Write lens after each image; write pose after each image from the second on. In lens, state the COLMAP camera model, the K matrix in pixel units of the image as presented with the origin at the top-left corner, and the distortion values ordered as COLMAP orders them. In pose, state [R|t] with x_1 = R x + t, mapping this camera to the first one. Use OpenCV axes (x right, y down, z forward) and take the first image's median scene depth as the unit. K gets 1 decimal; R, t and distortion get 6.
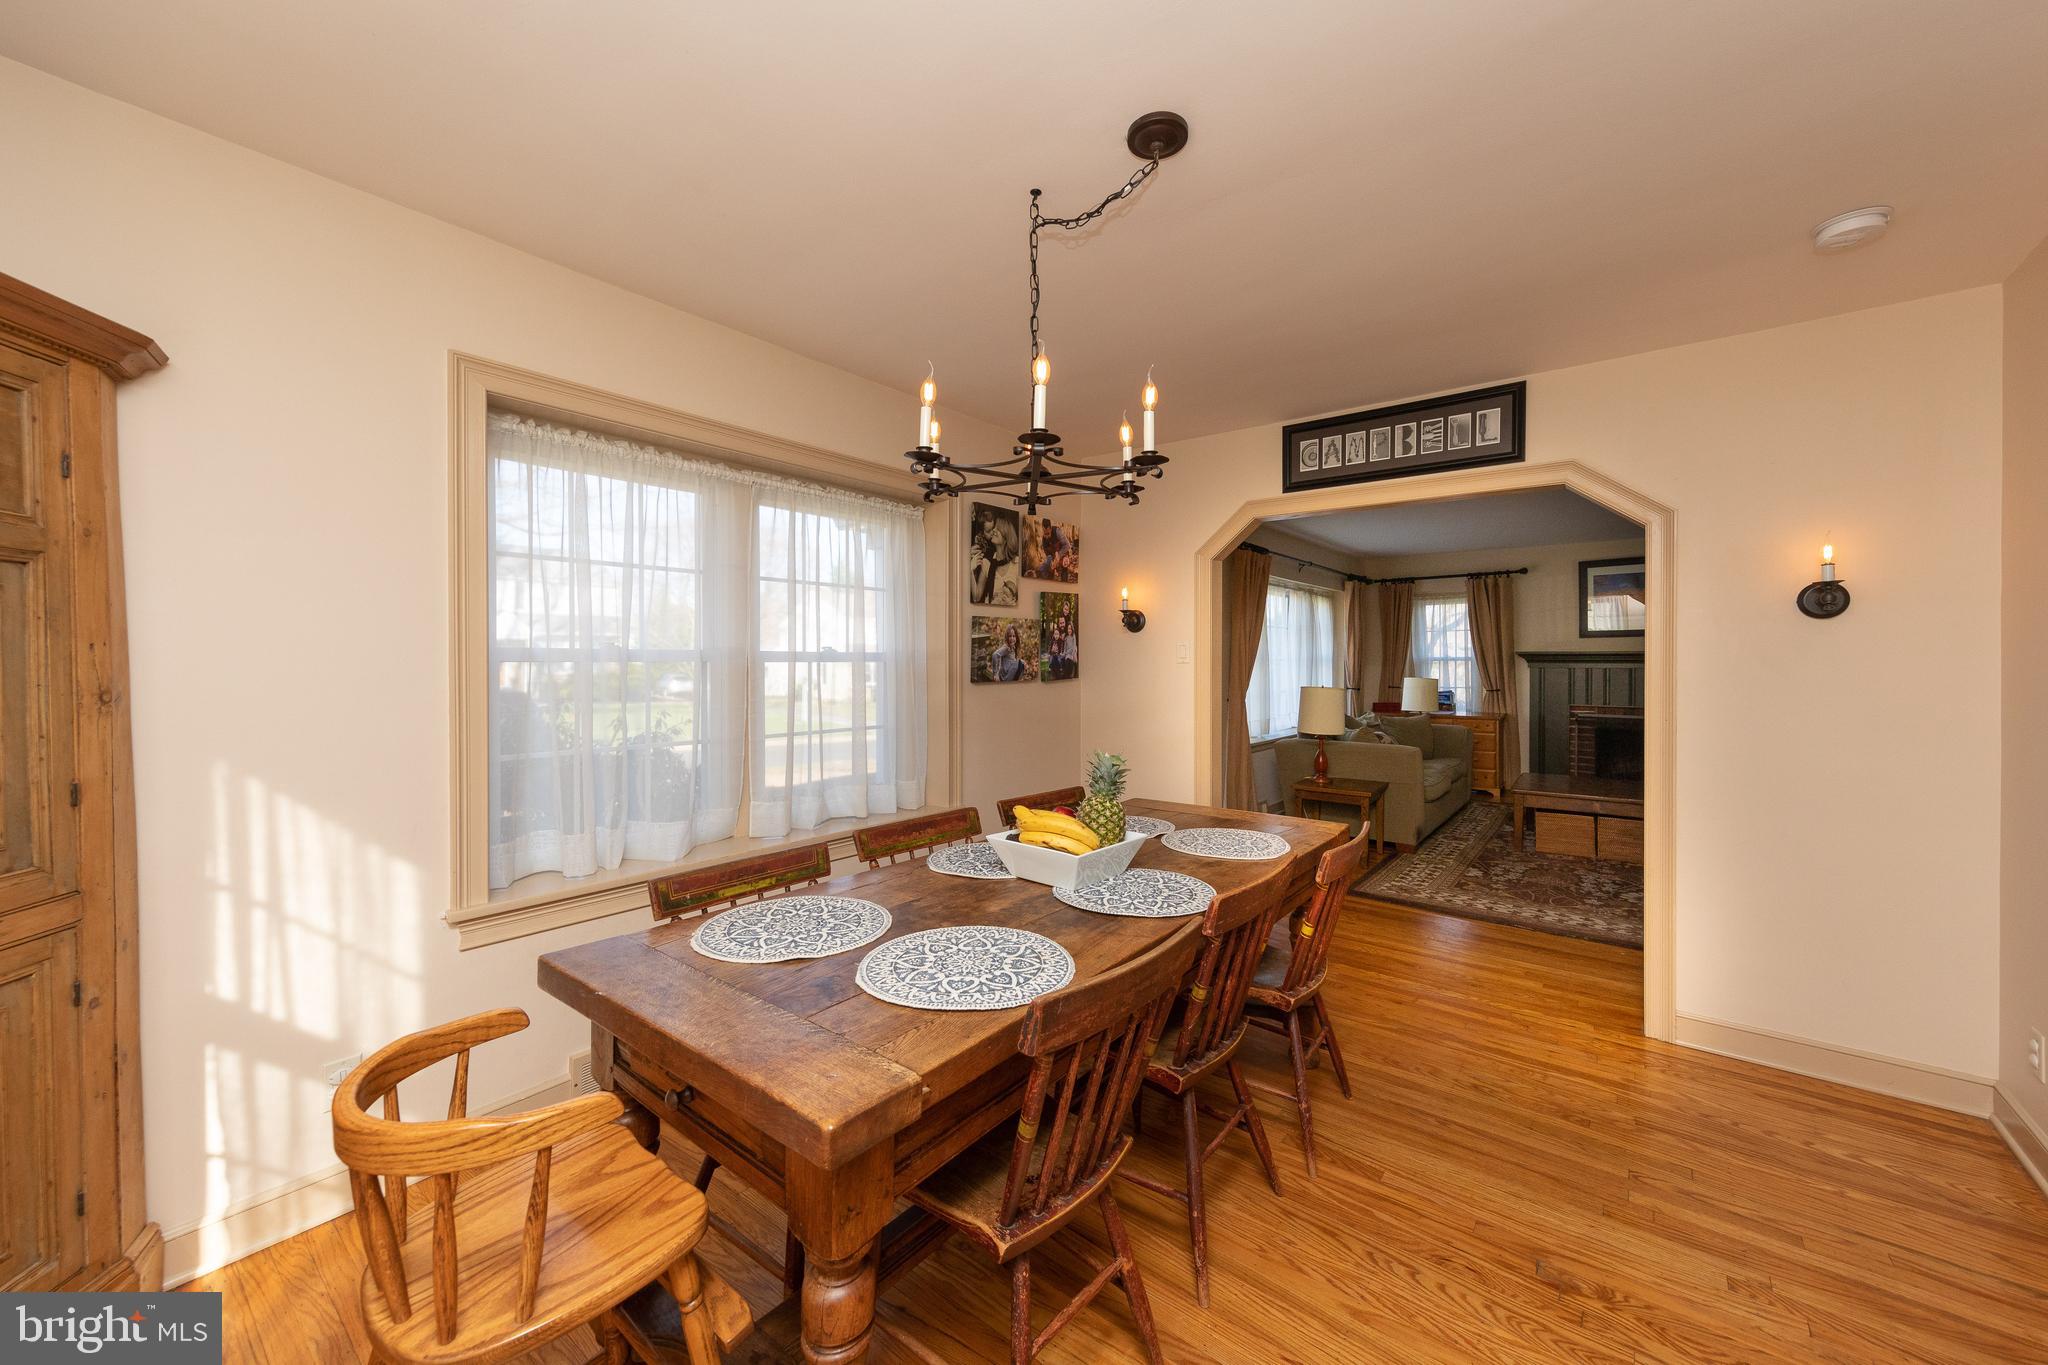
lens RADIAL K [[766.1, 0, 1036.8], [0, 766.1, 663.3], [0, 0, 1]] dist [0.012267, -0.004153]
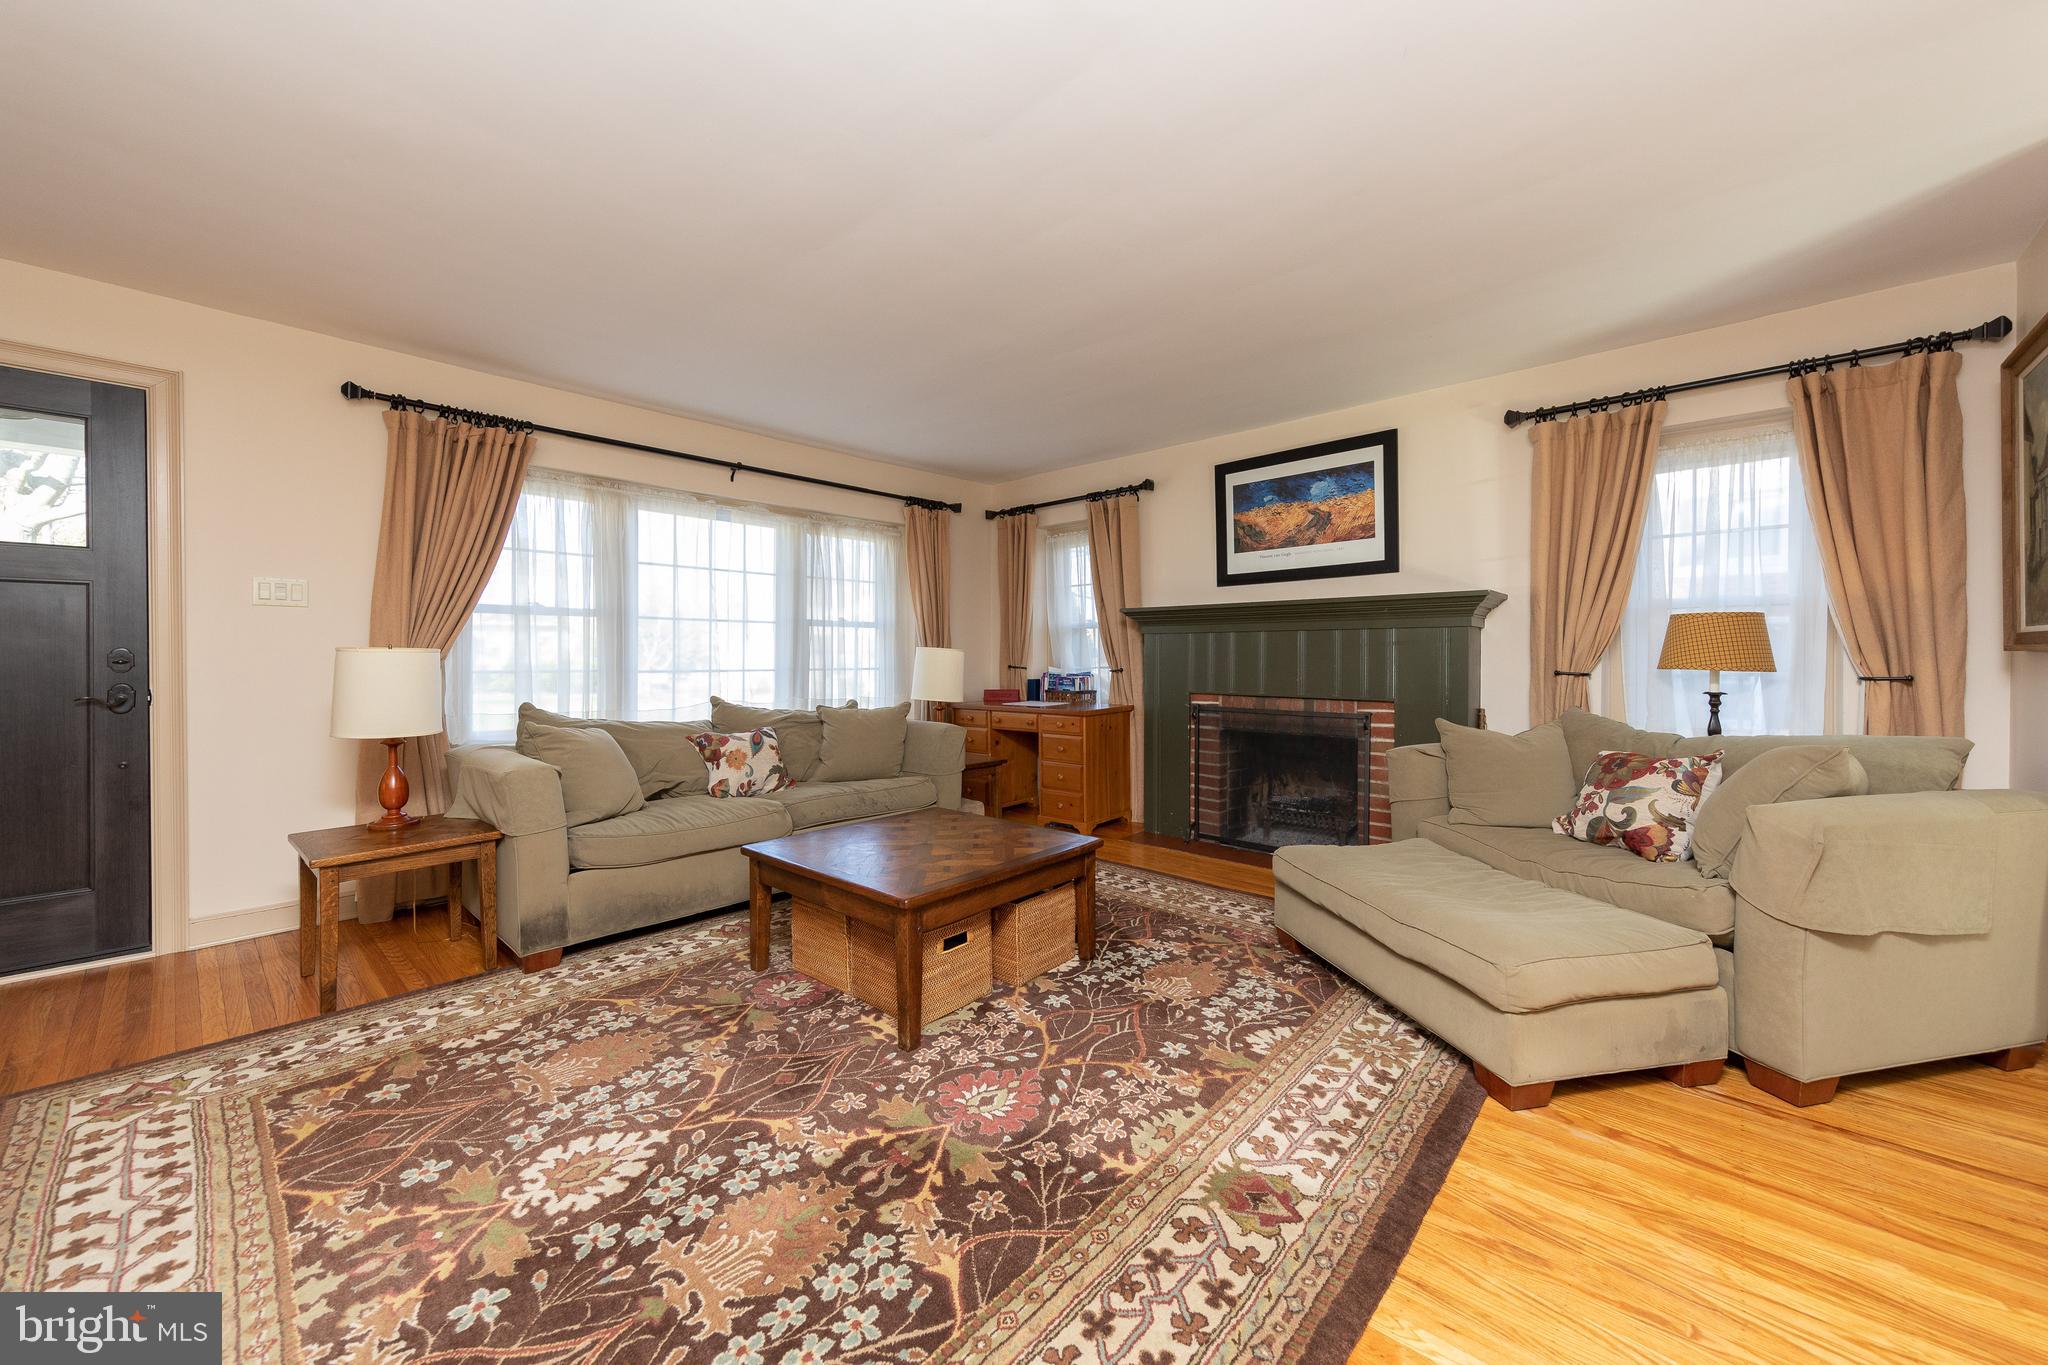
lens RADIAL K [[766.1, 0, 1036.8], [0, 766.1, 663.3], [0, 0, 1]] dist [0.012267, -0.004153]
pose [[0.997565, 0.003811, -0.069642, 0.572823], [-0.003505, 0.999984, 0.004513, 0.026205], [0.069659, -0.004258, 0.997562, 0.342930]]
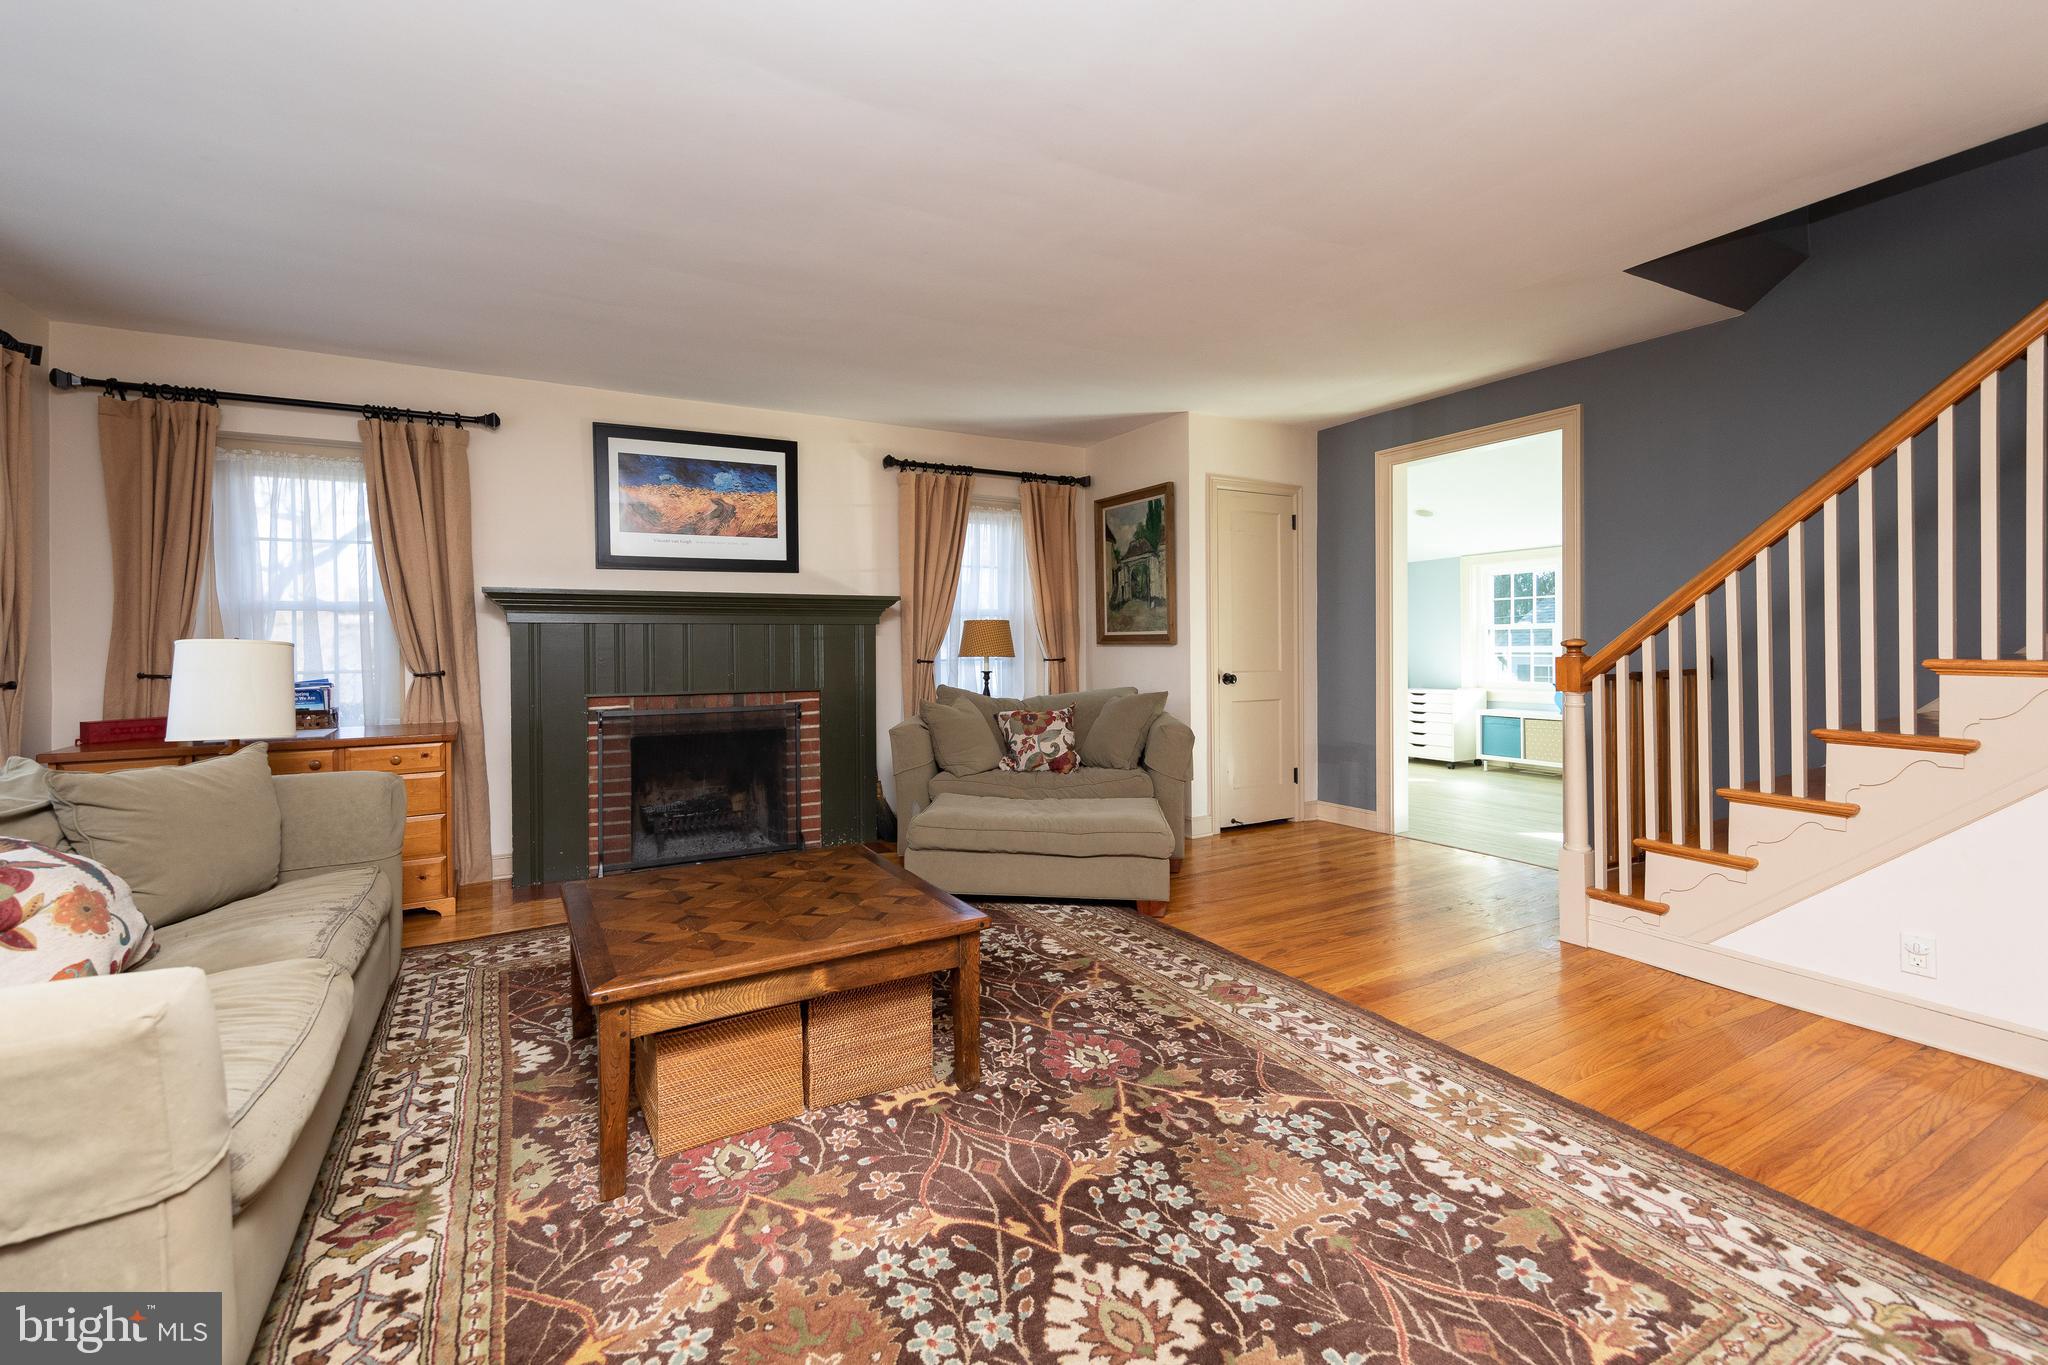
lens RADIAL K [[858.2, 0, 979.6], [0, 858.2, 656.0], [0, 0, 1]] dist [0.006591, -0.000094]
pose [[0.395325, -0.010736, 0.918478, 0.255476], [0.012872, 0.999898, 0.006147, 0.025346], [-0.918451, 0.009392, 0.395423, 0.501318]]
